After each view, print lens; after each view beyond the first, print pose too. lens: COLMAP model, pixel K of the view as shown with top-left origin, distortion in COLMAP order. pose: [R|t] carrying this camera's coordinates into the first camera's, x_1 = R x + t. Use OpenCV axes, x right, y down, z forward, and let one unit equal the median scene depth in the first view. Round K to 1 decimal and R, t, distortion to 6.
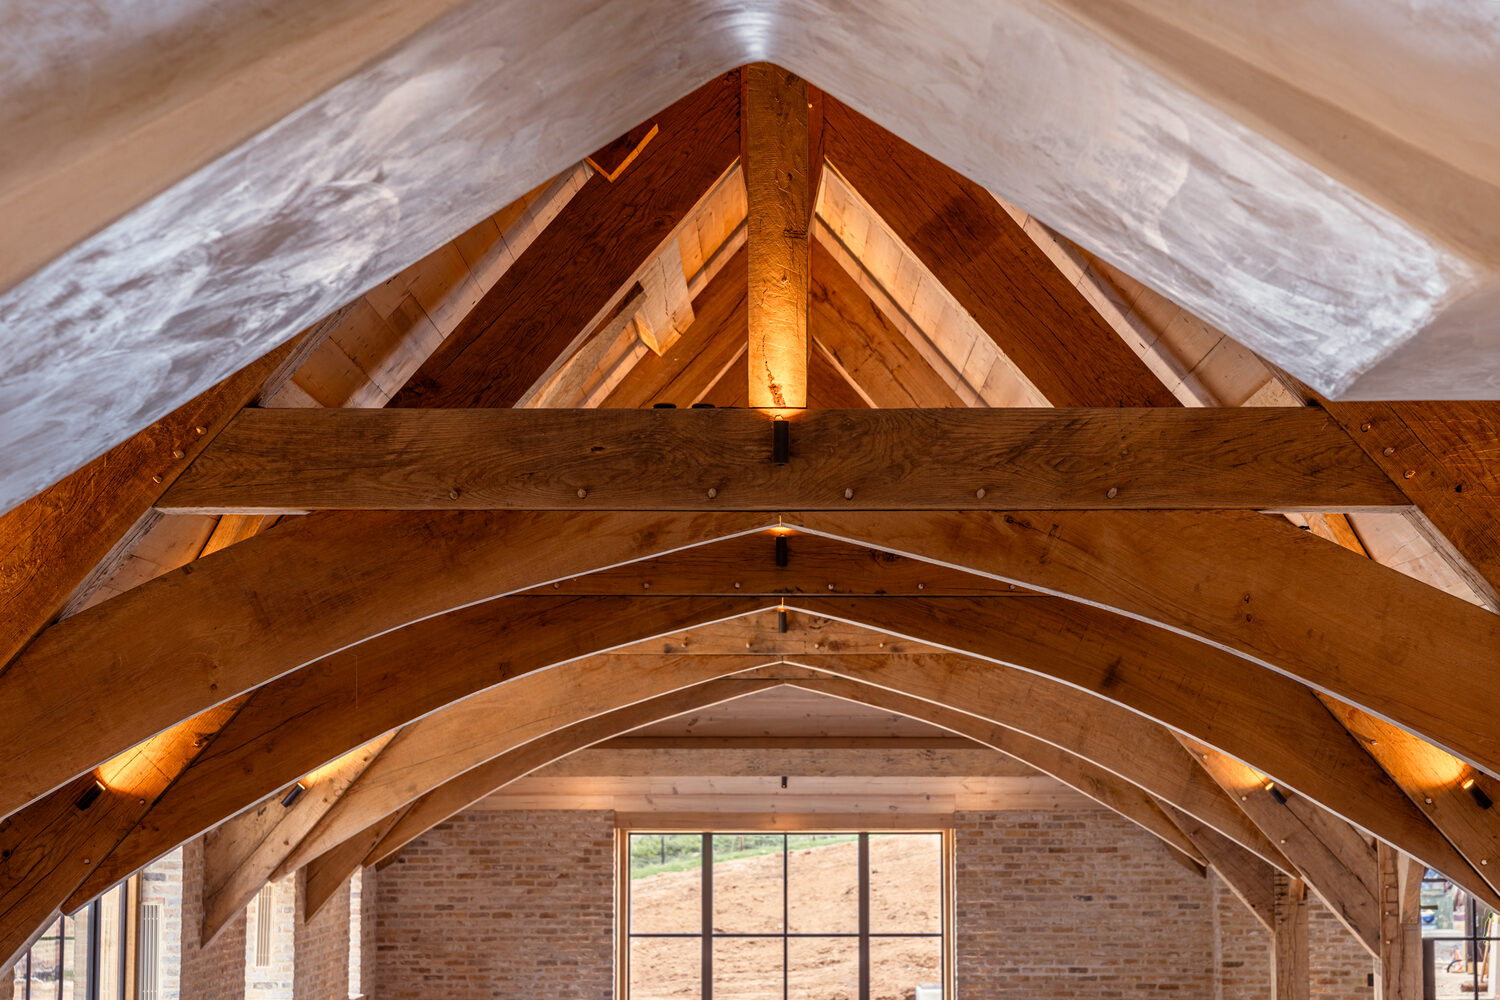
lens RADIAL K [[2921.6, 0, 750.0], [0, 2921.6, 500.0], [0, 0, 1]] dist [0.032096, 0.070161]
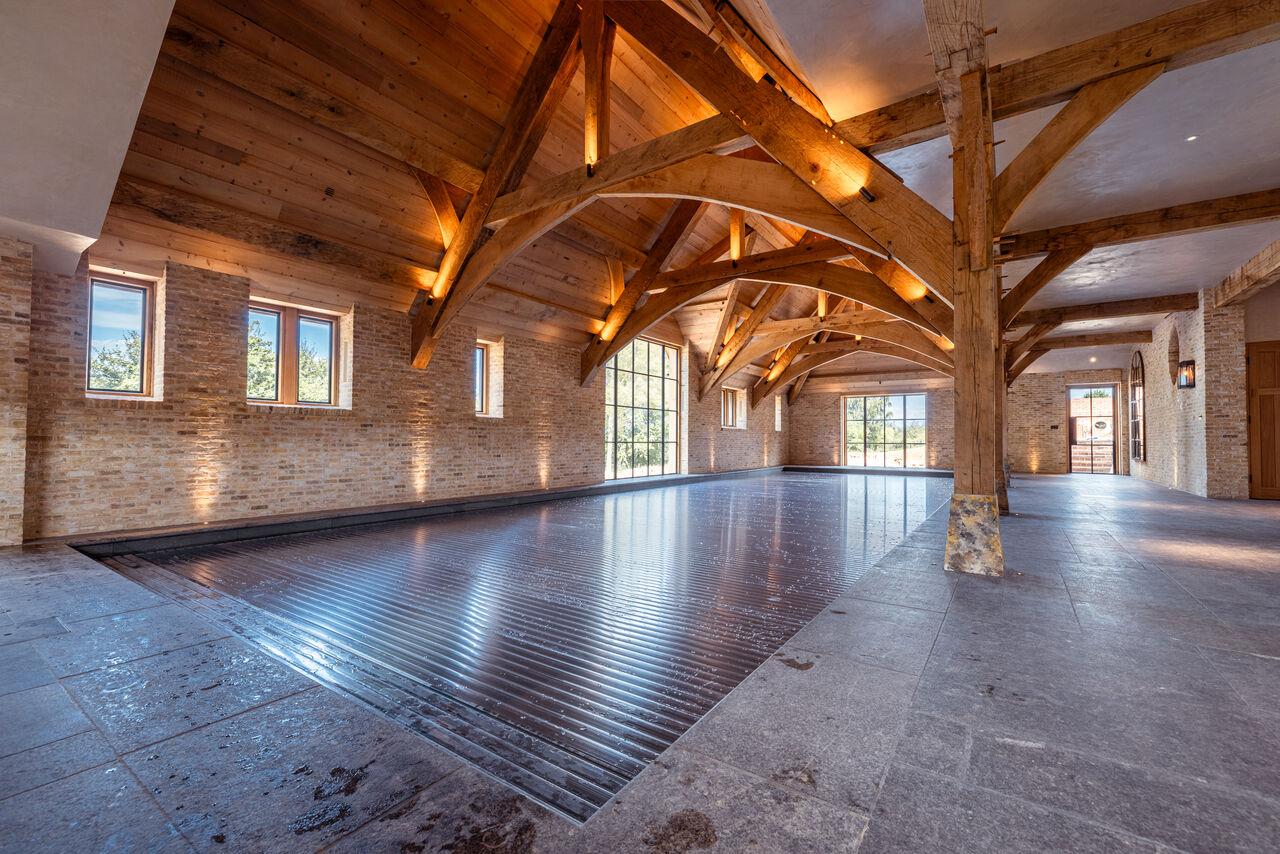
lens RADIAL K [[535.0, 0, 640.0], [0, 535.0, 427.0], [0, 0, 1]] dist [0.001030, 0.000107]
pose [[0.827693, -0.008381, -0.561119, 0.159553], [0.051132, 0.996856, 0.060534, 0.096452], [0.558847, -0.078795, 0.825519, 0.158207]]
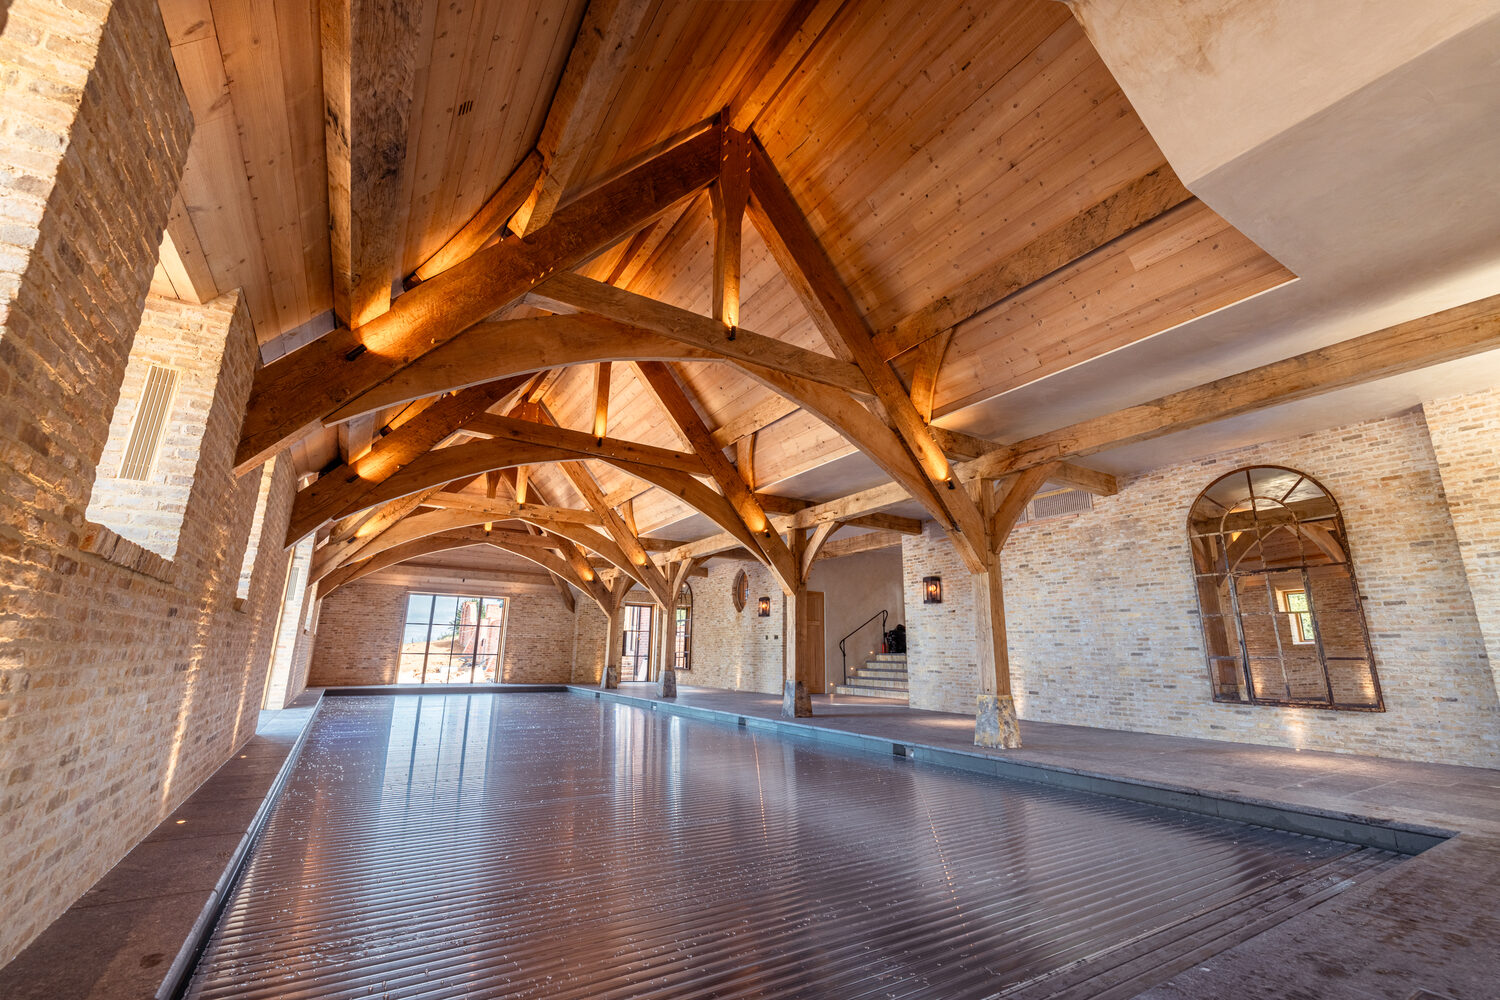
lens RADIAL K [[627.0, 0, 750.0], [0, 627.0, 500.0], [0, 0, 1]] dist [0.001030, 0.000107]
pose [[0.841324, 0.141058, 0.521801, -0.109534], [-0.069038, 0.985485, -0.155092, 0.095020], [-0.536103, 0.094458, 0.838851, 0.153190]]
